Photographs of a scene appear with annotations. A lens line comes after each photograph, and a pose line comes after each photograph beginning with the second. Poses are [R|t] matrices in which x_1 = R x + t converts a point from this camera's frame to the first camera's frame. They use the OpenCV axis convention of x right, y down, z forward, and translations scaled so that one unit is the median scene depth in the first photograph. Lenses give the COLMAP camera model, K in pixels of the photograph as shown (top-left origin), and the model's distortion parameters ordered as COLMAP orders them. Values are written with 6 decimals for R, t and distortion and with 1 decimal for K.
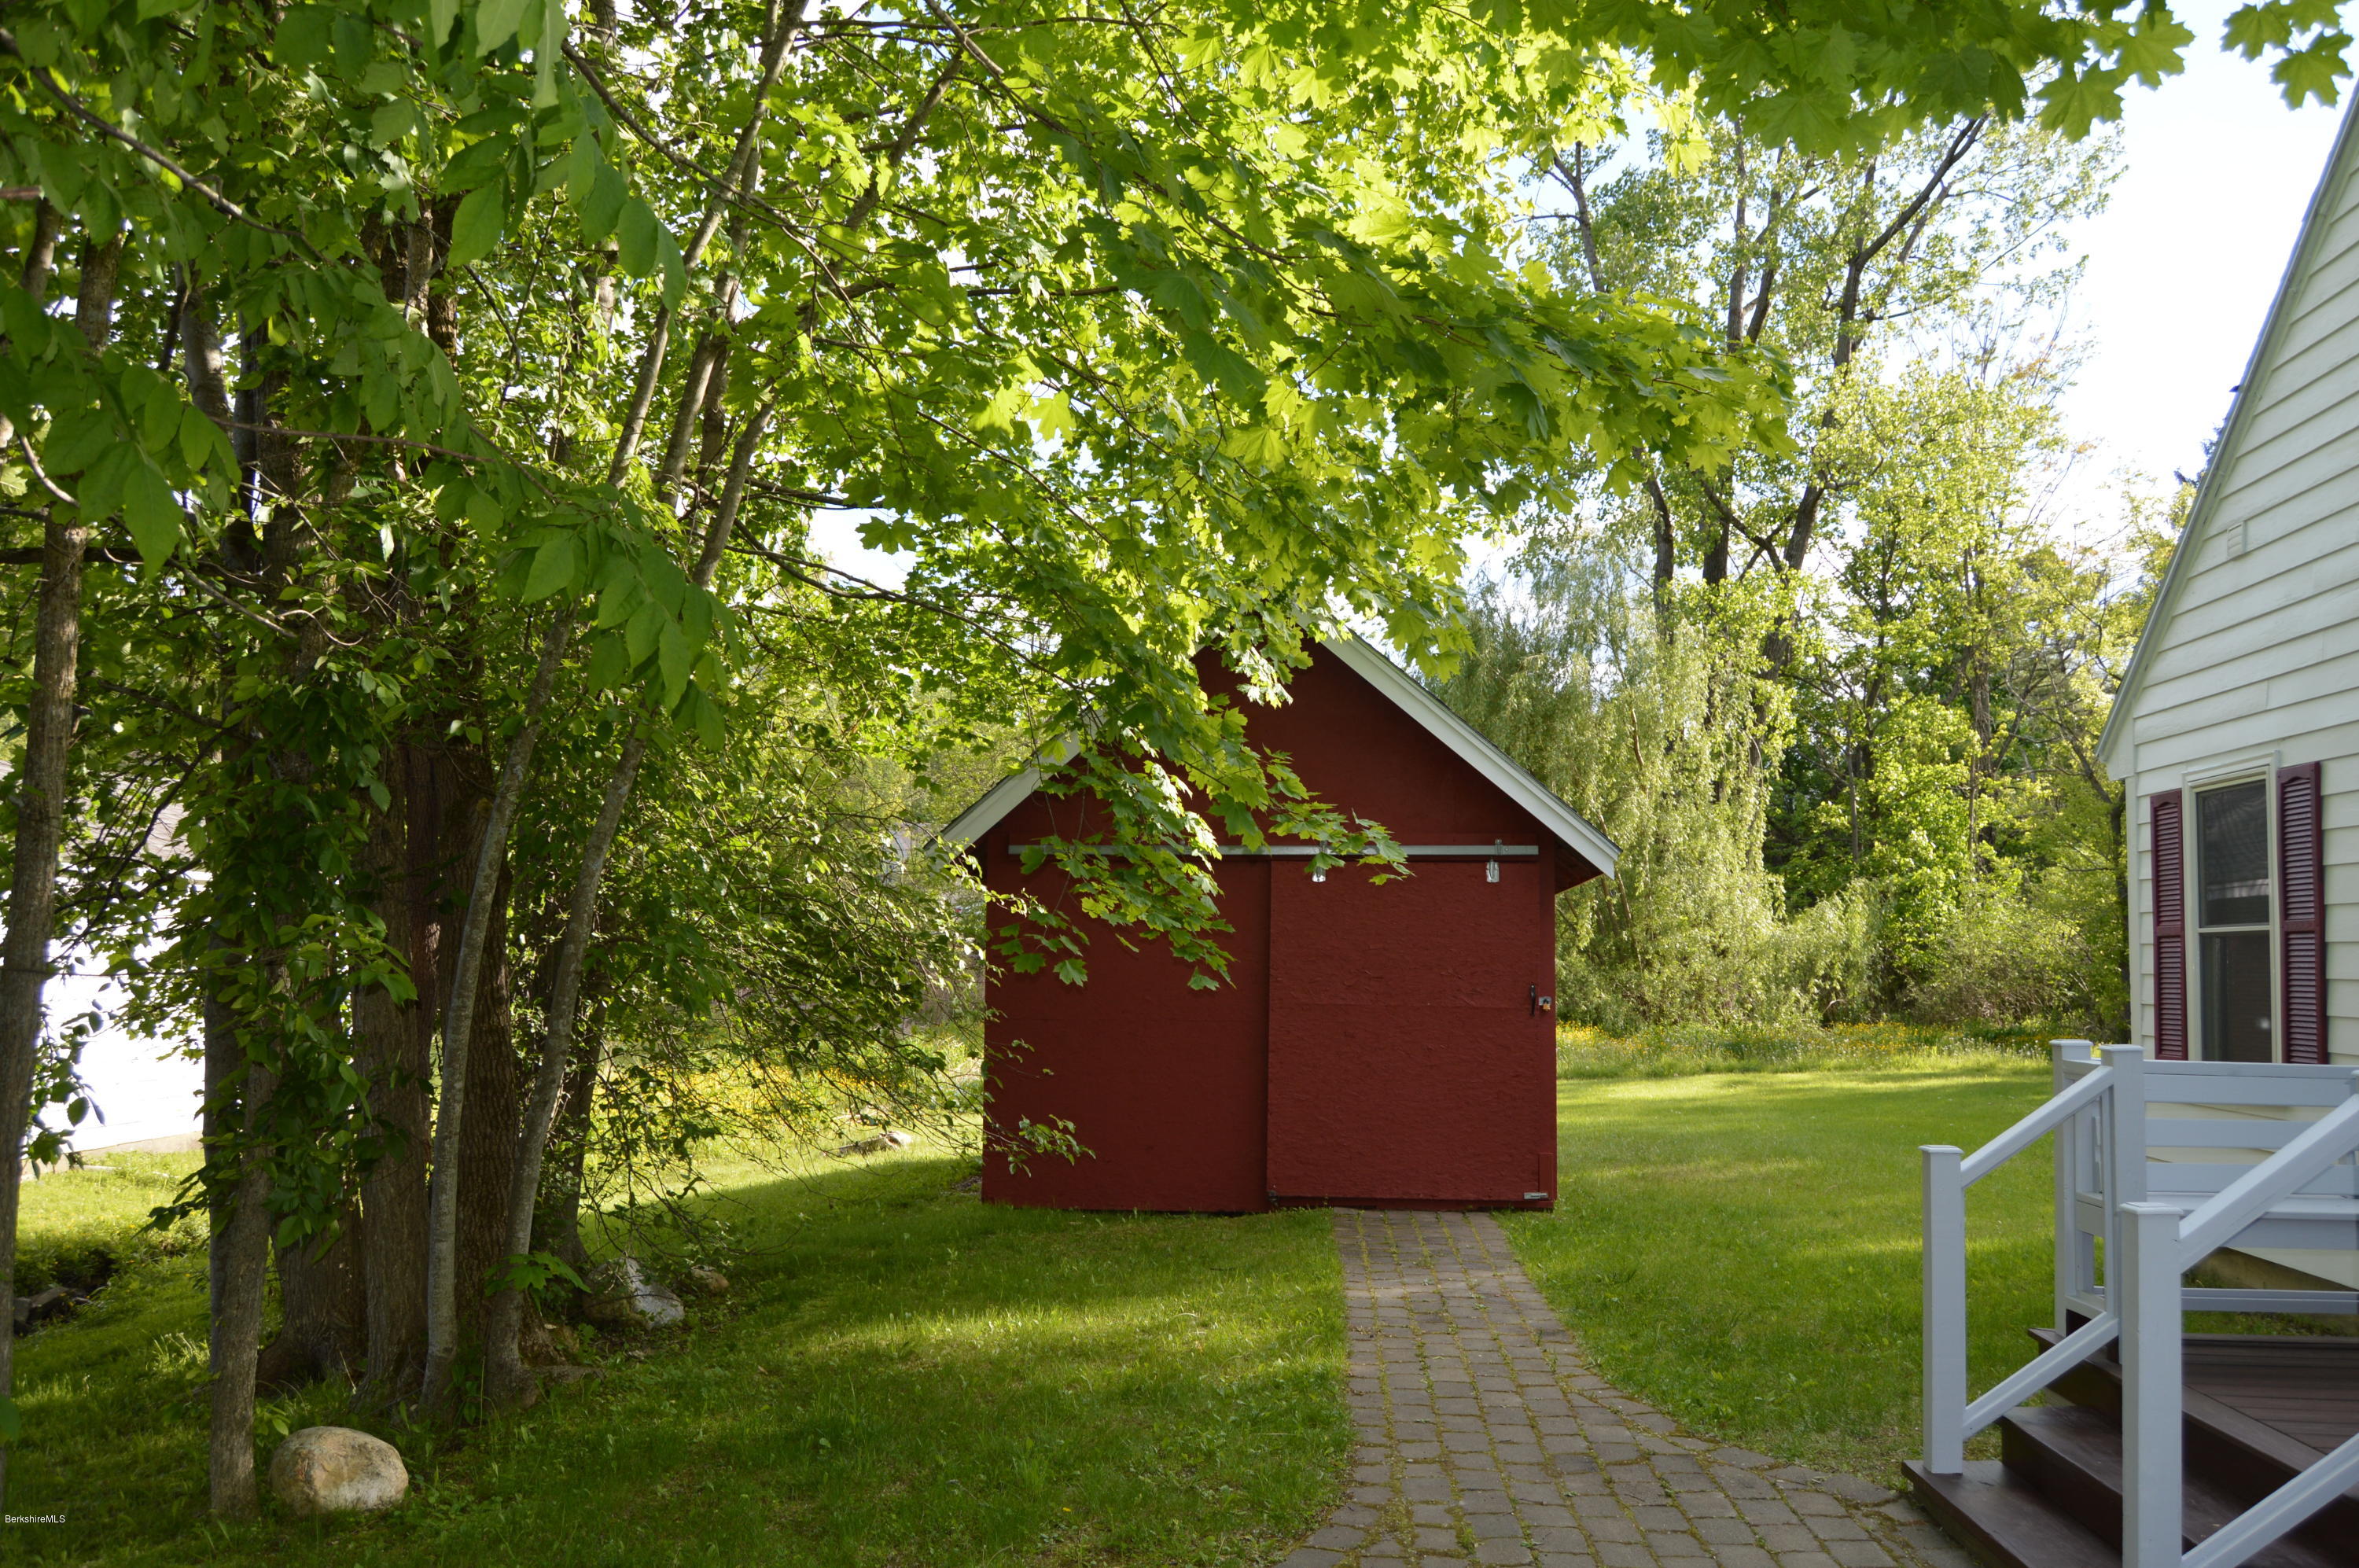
lens RADIAL K [[1921.5, 0, 1185.6], [0, 1921.5, 790.7], [0, 0, 1]] dist [-0.081861, 0.056369]
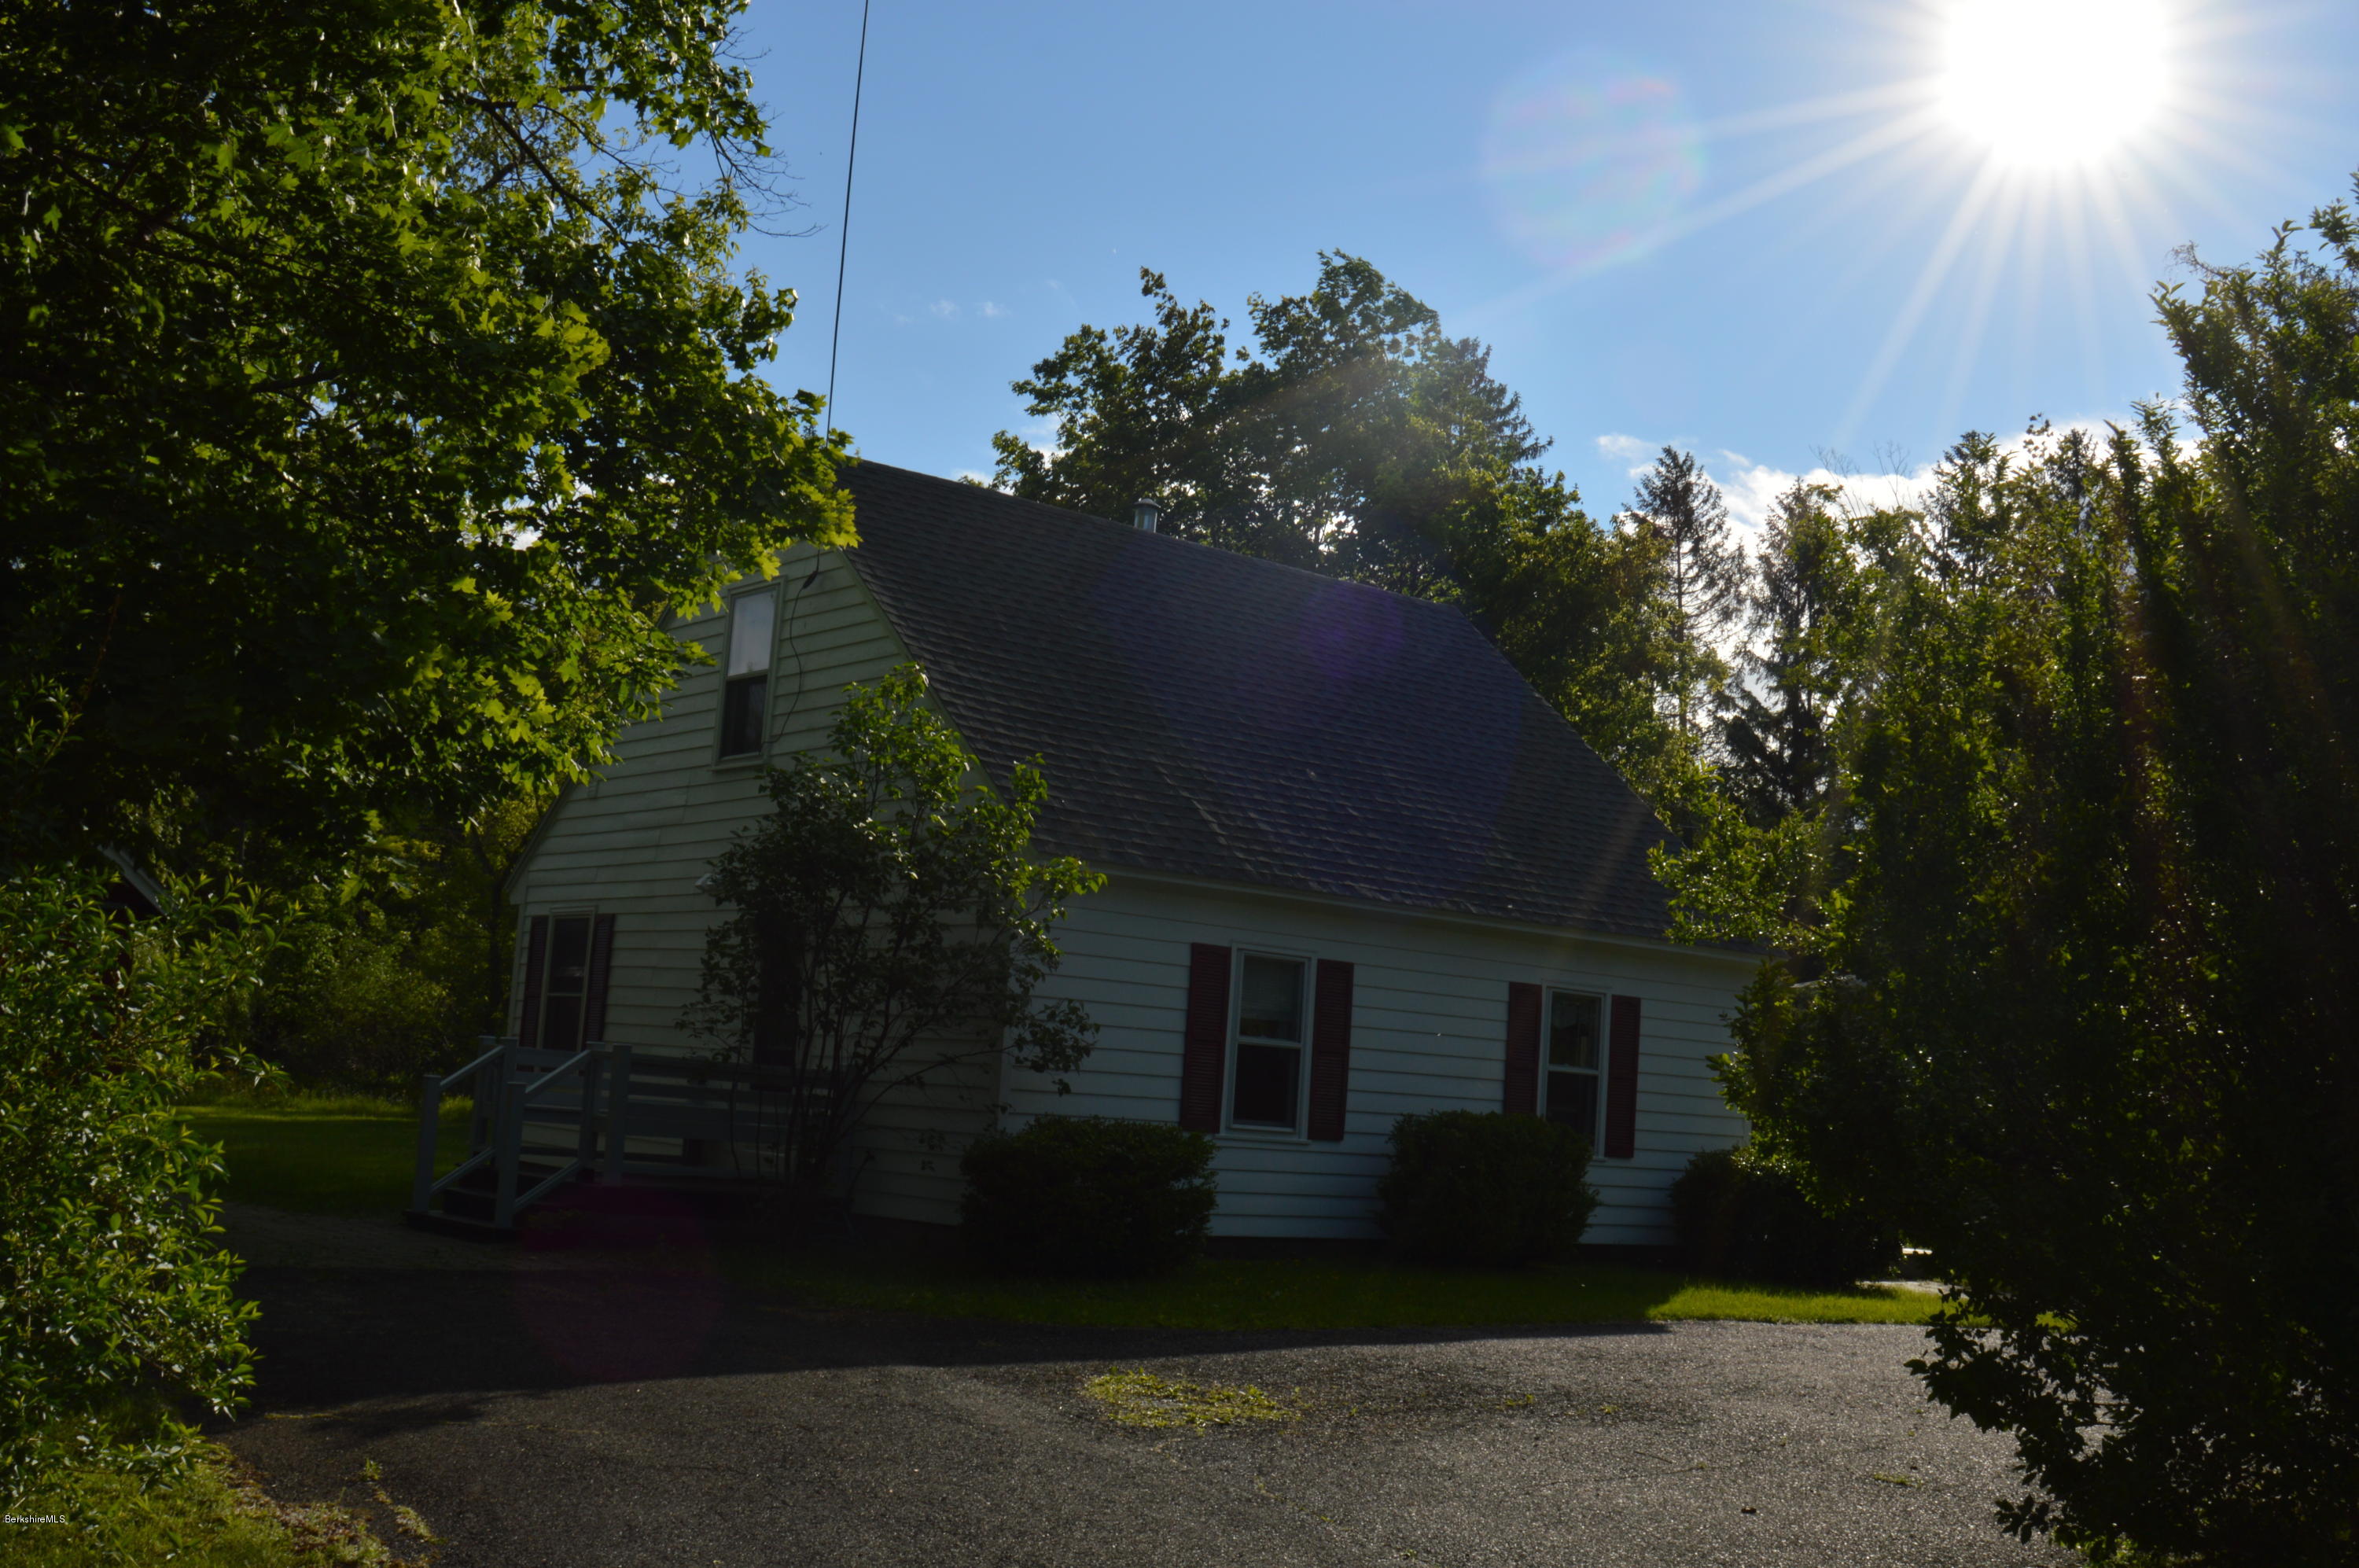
lens RADIAL K [[2538.4, 0, 1173.1], [0, 2538.4, 770.2], [0, 0, 1]] dist [-0.052415, 0.010075]
pose [[0.745053, 0.123591, 0.655455, -0.168195], [-0.118659, 0.991568, -0.052089, -0.024112], [-0.656365, -0.038967, 0.753436, -0.325734]]
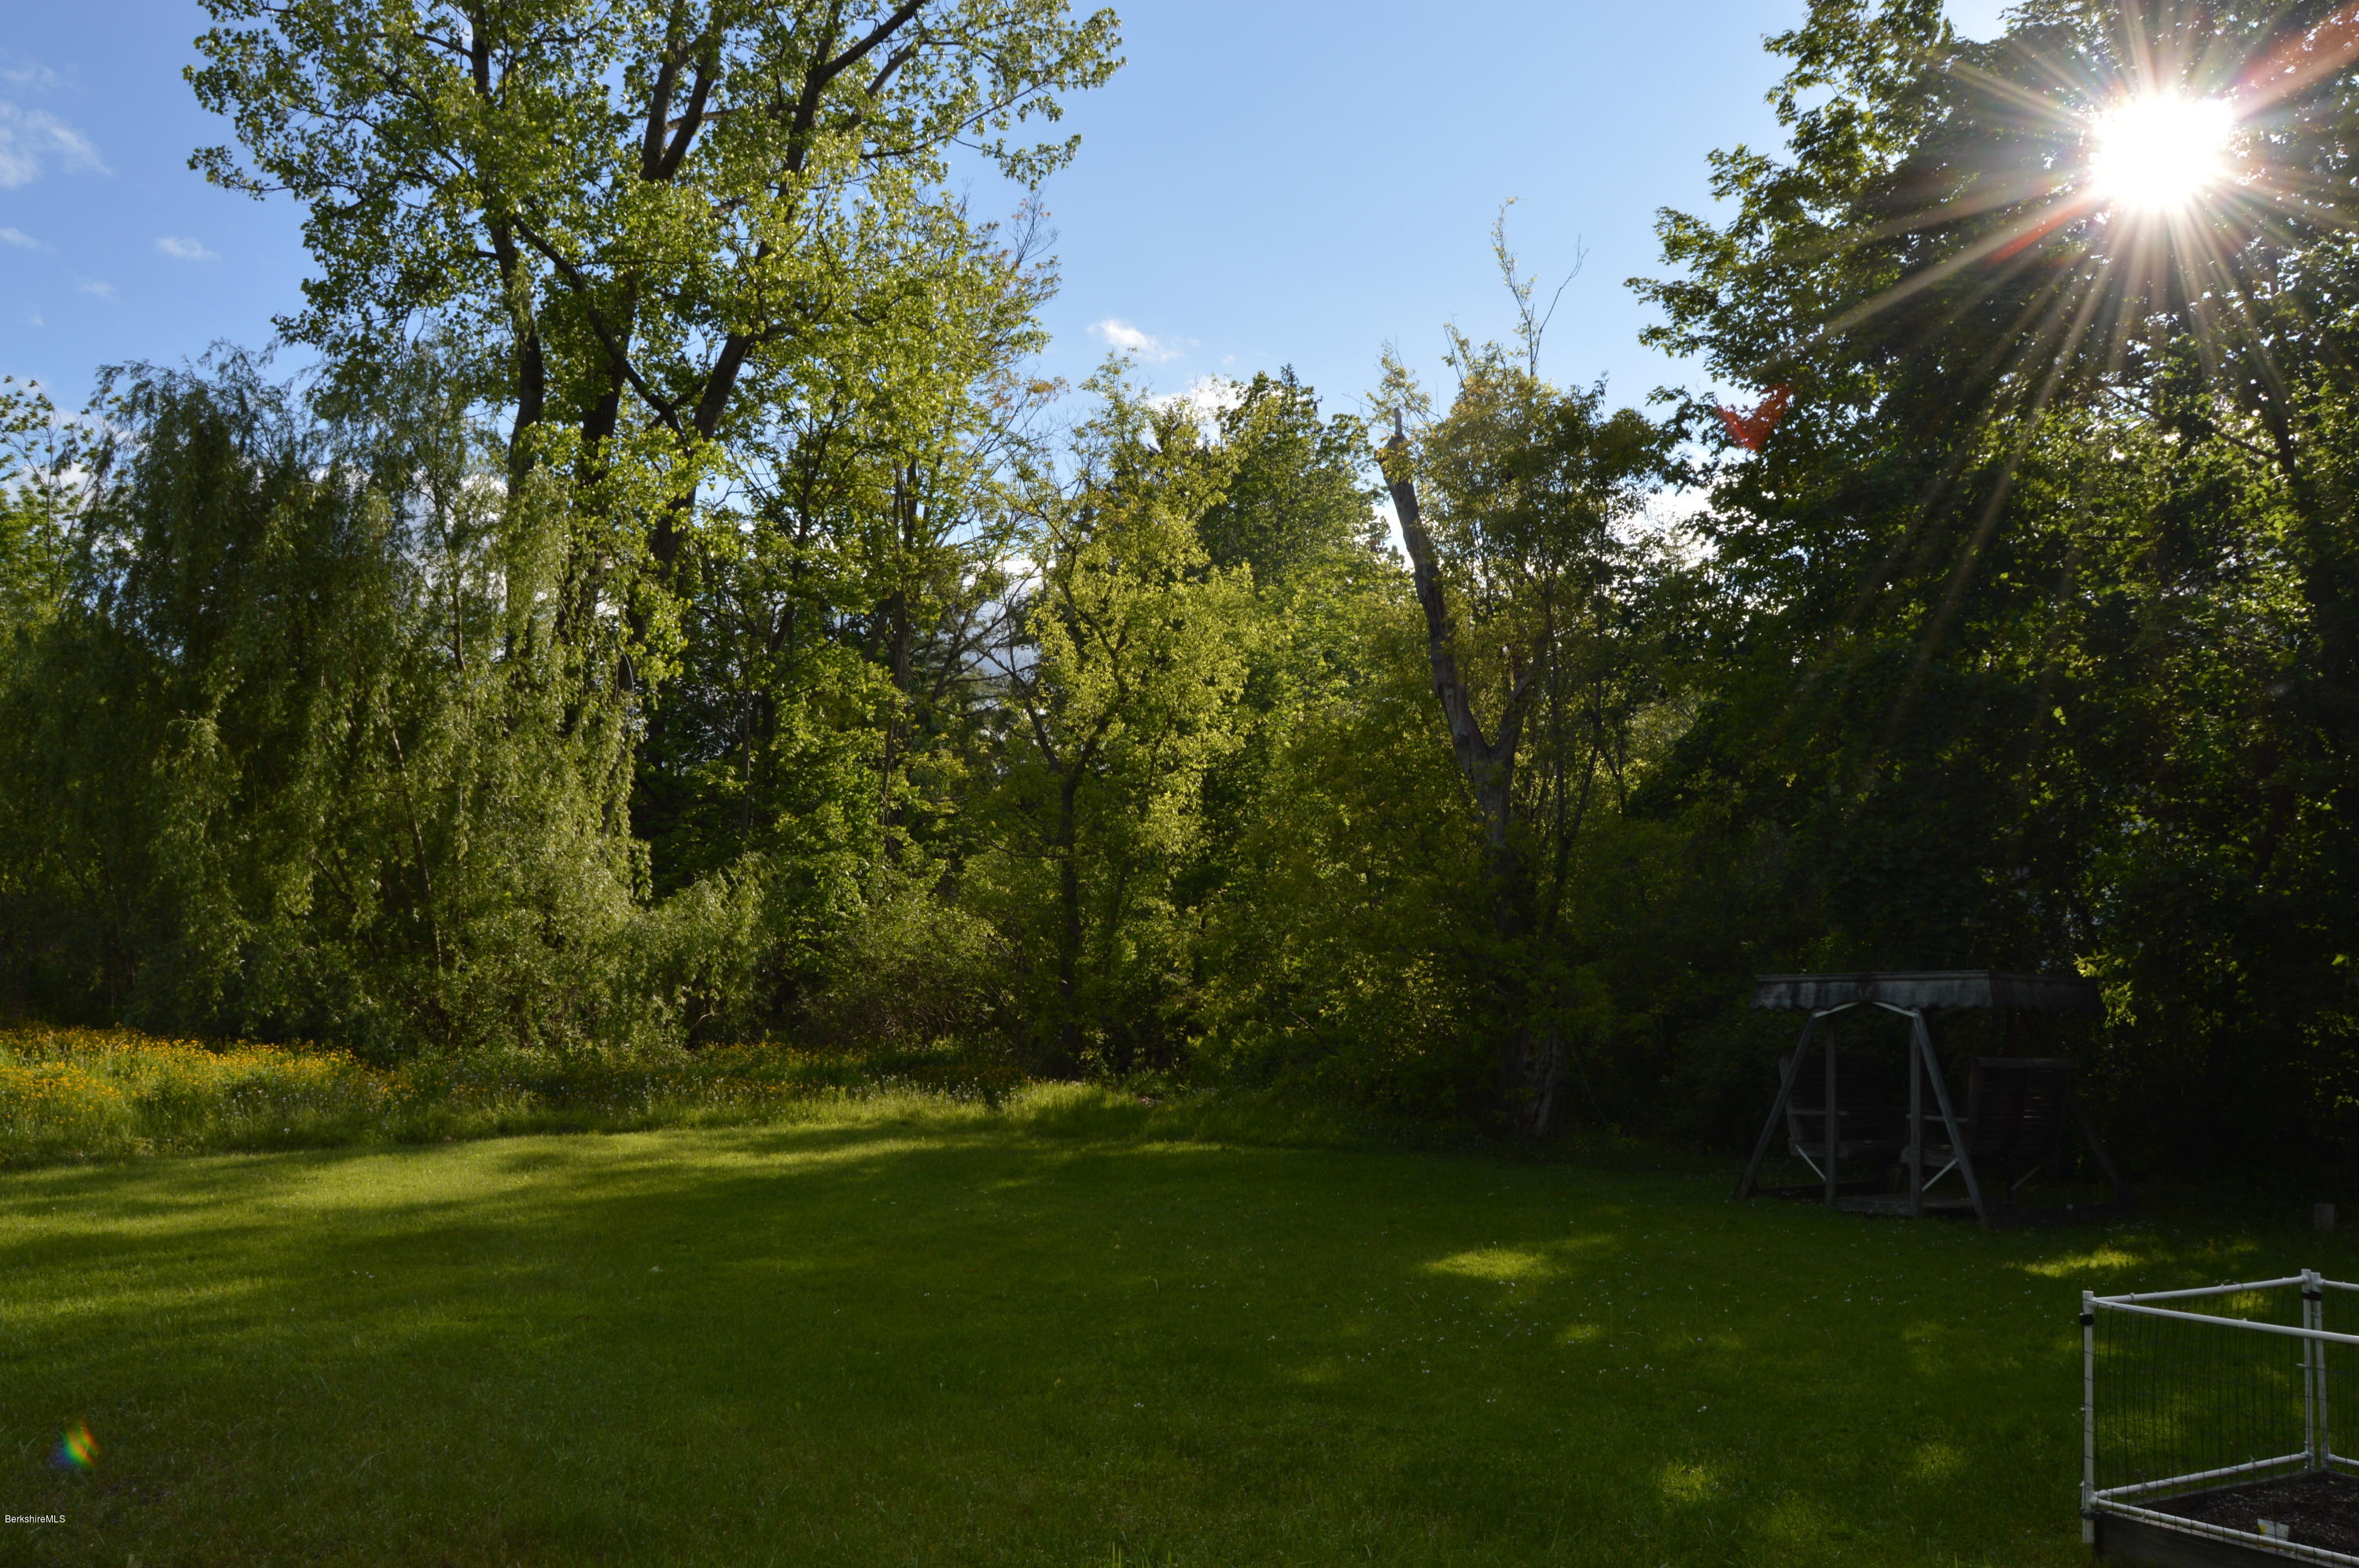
lens RADIAL K [[1869.9, 0, 1170.5], [0, 1869.9, 730.9], [0, 0, 1]] dist [-0.000688, 0.001826]
pose [[0.841316, 0.089314, 0.533114, 0.093268], [-0.072254, 0.995986, -0.052836, 0.025160], [-0.535693, 0.005932, 0.844392, 0.282336]]
